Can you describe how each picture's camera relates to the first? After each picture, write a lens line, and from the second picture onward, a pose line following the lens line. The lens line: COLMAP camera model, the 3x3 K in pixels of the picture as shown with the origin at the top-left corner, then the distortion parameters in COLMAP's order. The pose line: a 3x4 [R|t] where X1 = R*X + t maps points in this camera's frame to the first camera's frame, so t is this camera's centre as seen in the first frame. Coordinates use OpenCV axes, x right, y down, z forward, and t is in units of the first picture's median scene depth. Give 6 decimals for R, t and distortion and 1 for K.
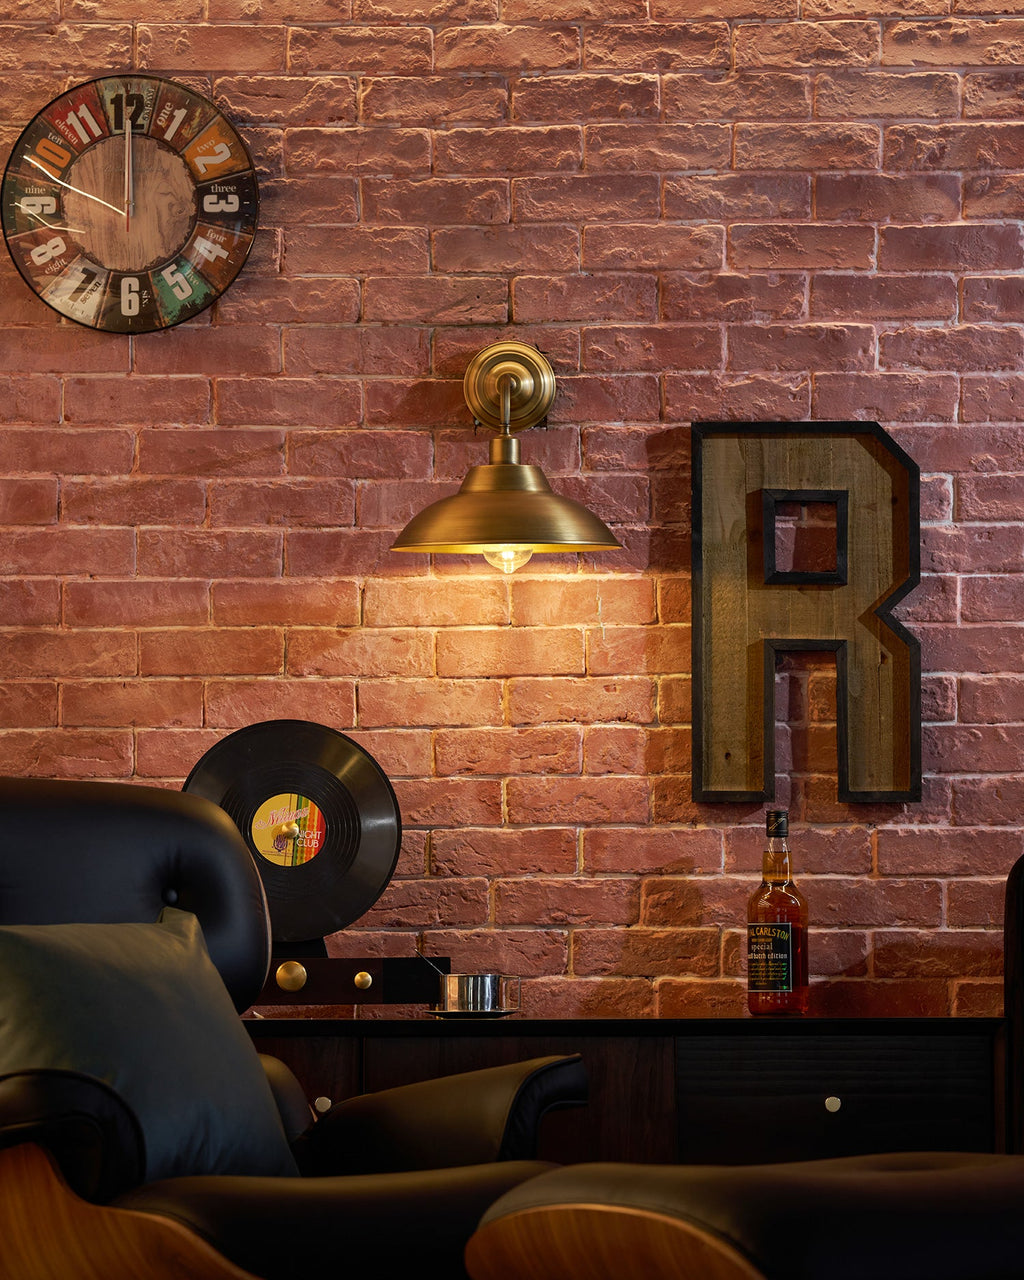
lens RADIAL K [[5841.7, 0, 516.2], [0, 5841.7, 631.7], [0, 0, 1]] dist [0.373421, 0.000000]
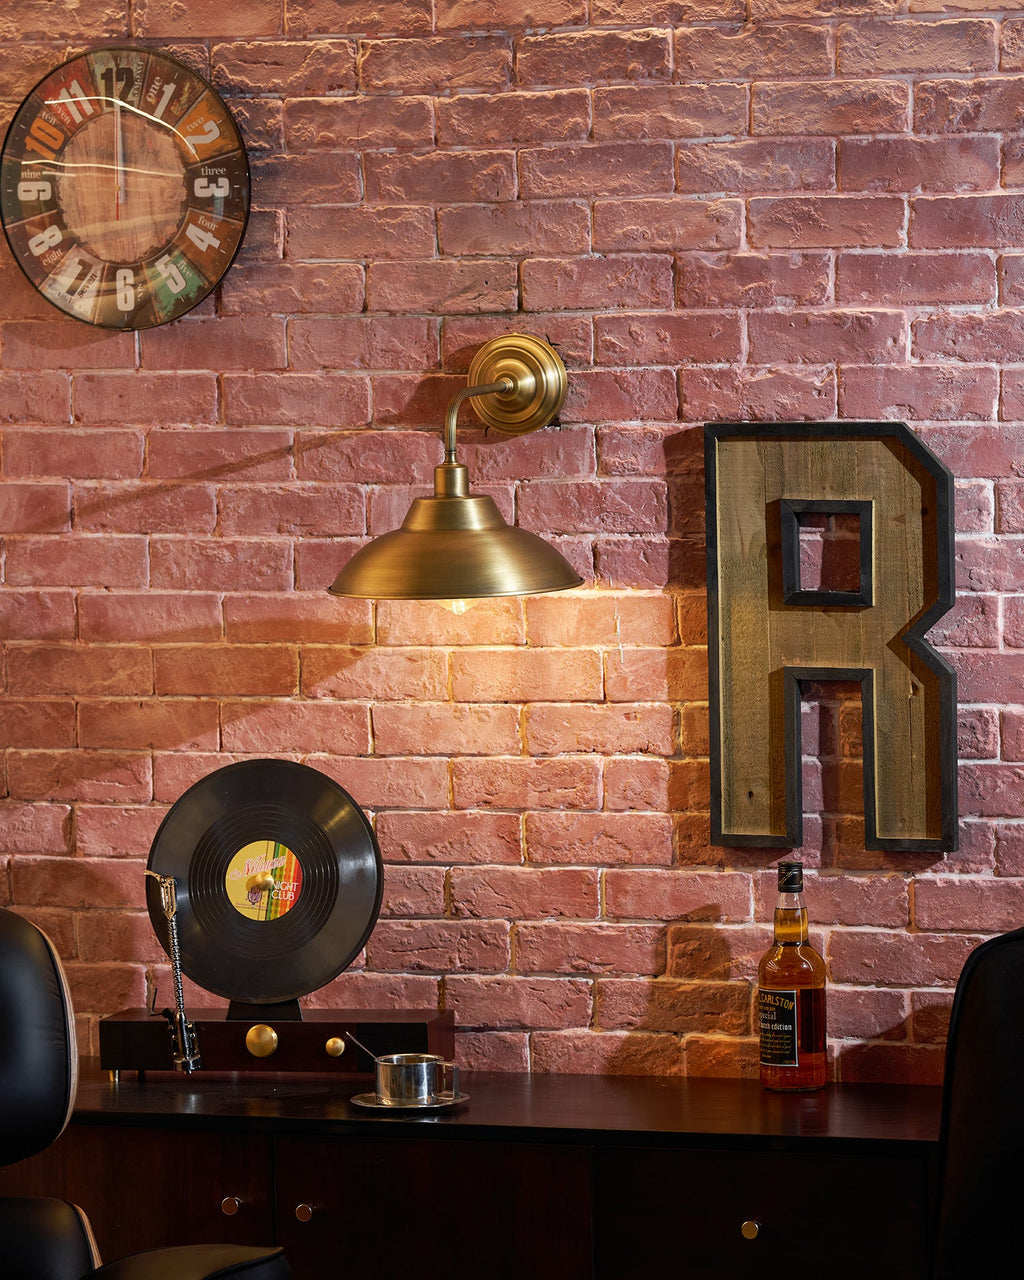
lens RADIAL K [[5841.7, 0, 509.0], [0, 5841.7, 645.1], [0, 0, 1]] dist [0.373421, 0.000000]
pose [[0.941659, 0.007986, -0.336473, 0.302345], [0.036931, 0.991230, 0.126882, -0.116596], [0.334536, -0.131906, 0.933106, 0.149843]]
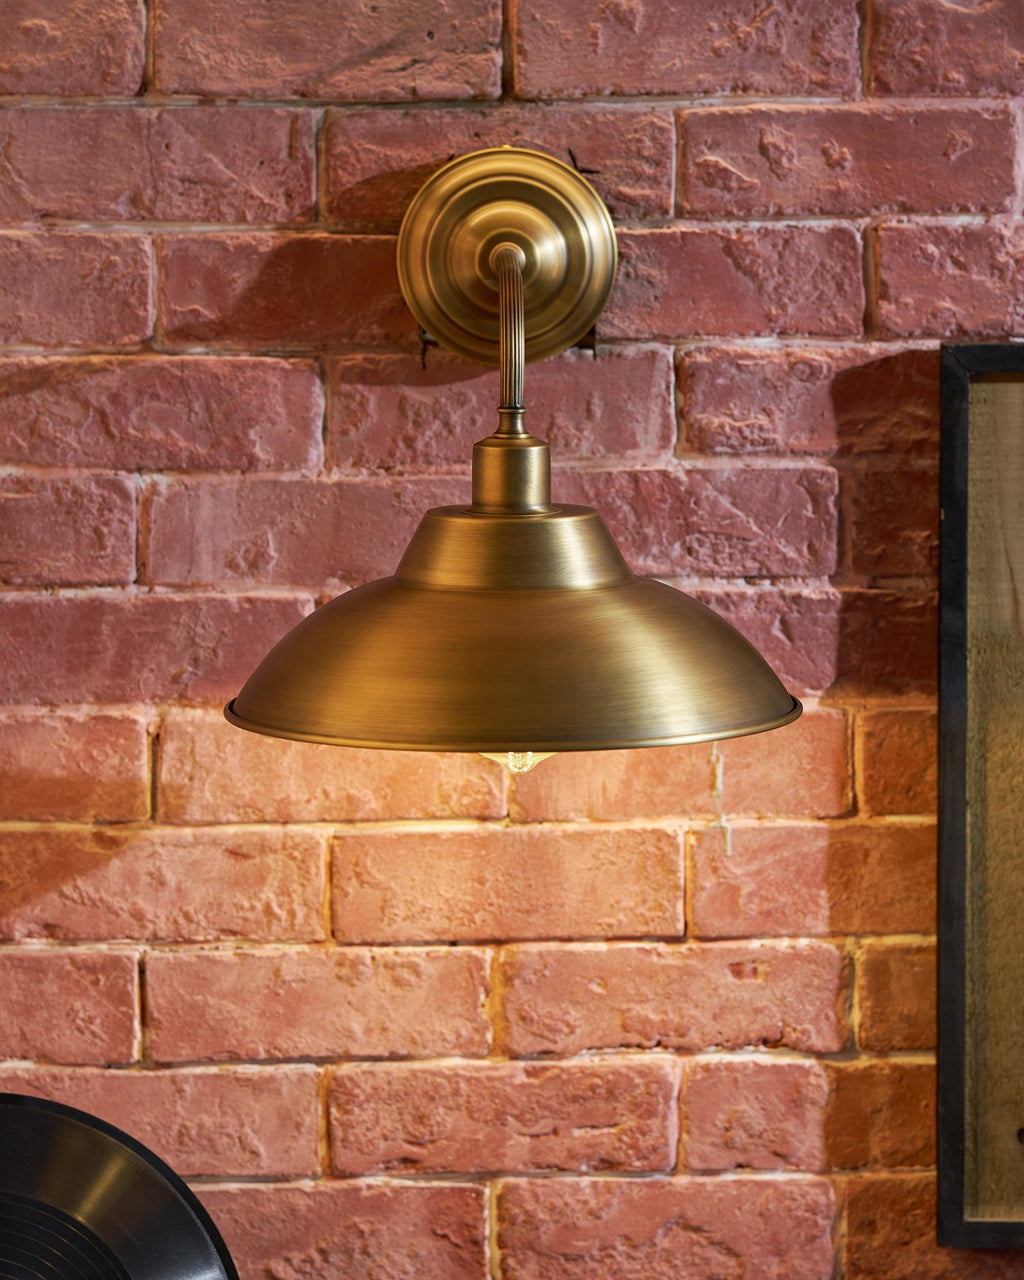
lens RADIAL K [[5841.7, 0, 548.0], [0, 5841.7, 526.8], [0, 0, 1]] dist [0.373421, 0.000000]
pose [[0.999181, -0.001372, 0.040442, -0.015065], [-0.004066, 0.990964, 0.134068, -0.078597], [-0.040261, -0.134123, 0.990147, 0.584284]]
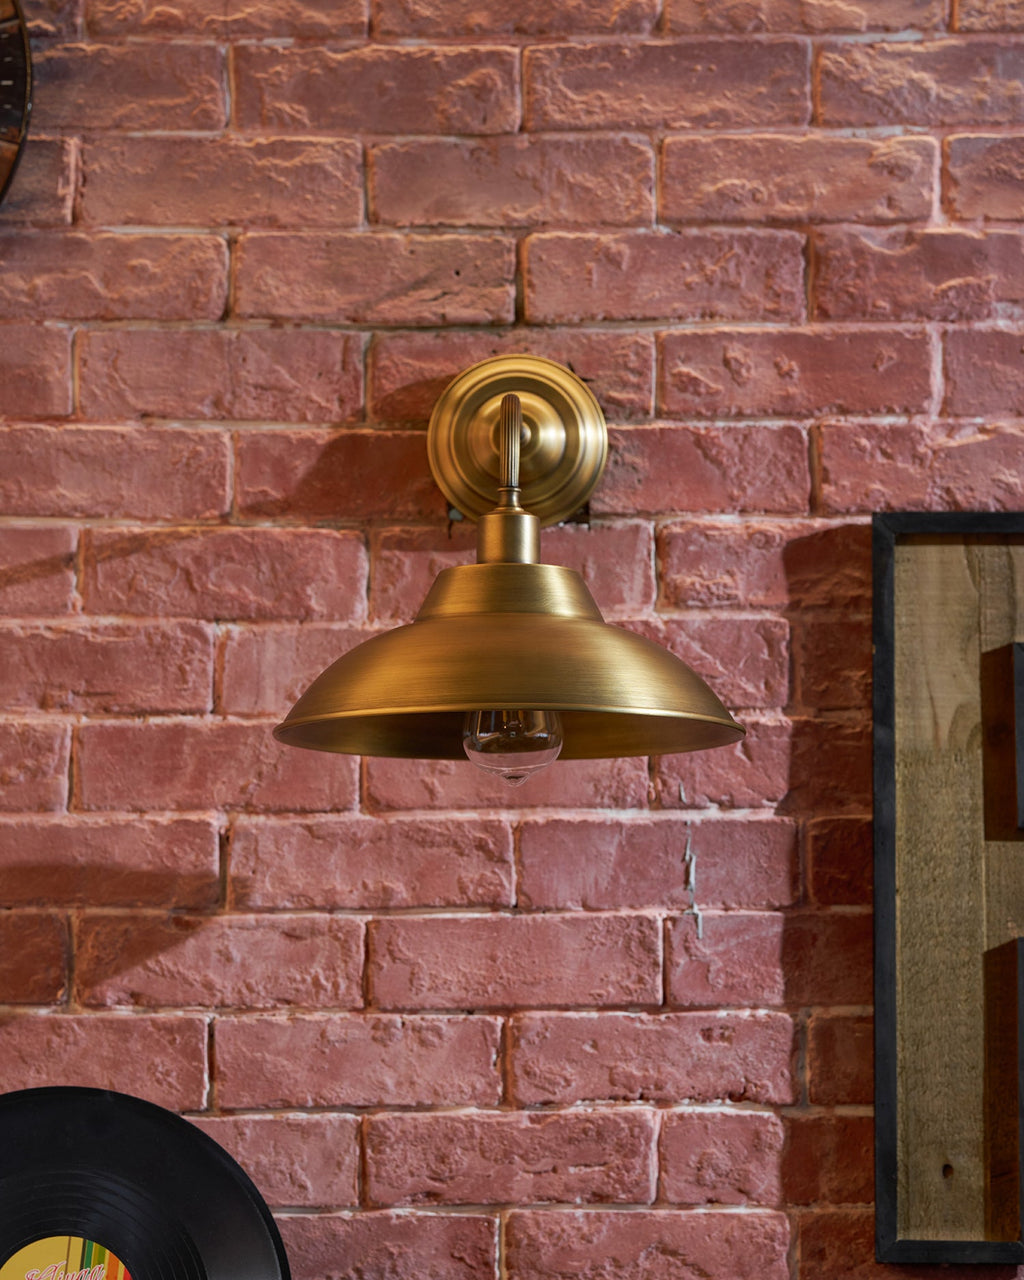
lens RADIAL K [[5841.7, 0, 515.4], [0, 5841.7, 648.2], [0, 0, 1]] dist [0.373421, 0.000000]
pose [[0.999974, 0.007168, -0.000063, -0.001129], [-0.007143, 0.995534, -0.094135, 0.024184], [-0.000612, 0.094133, 0.995559, 0.491326]]
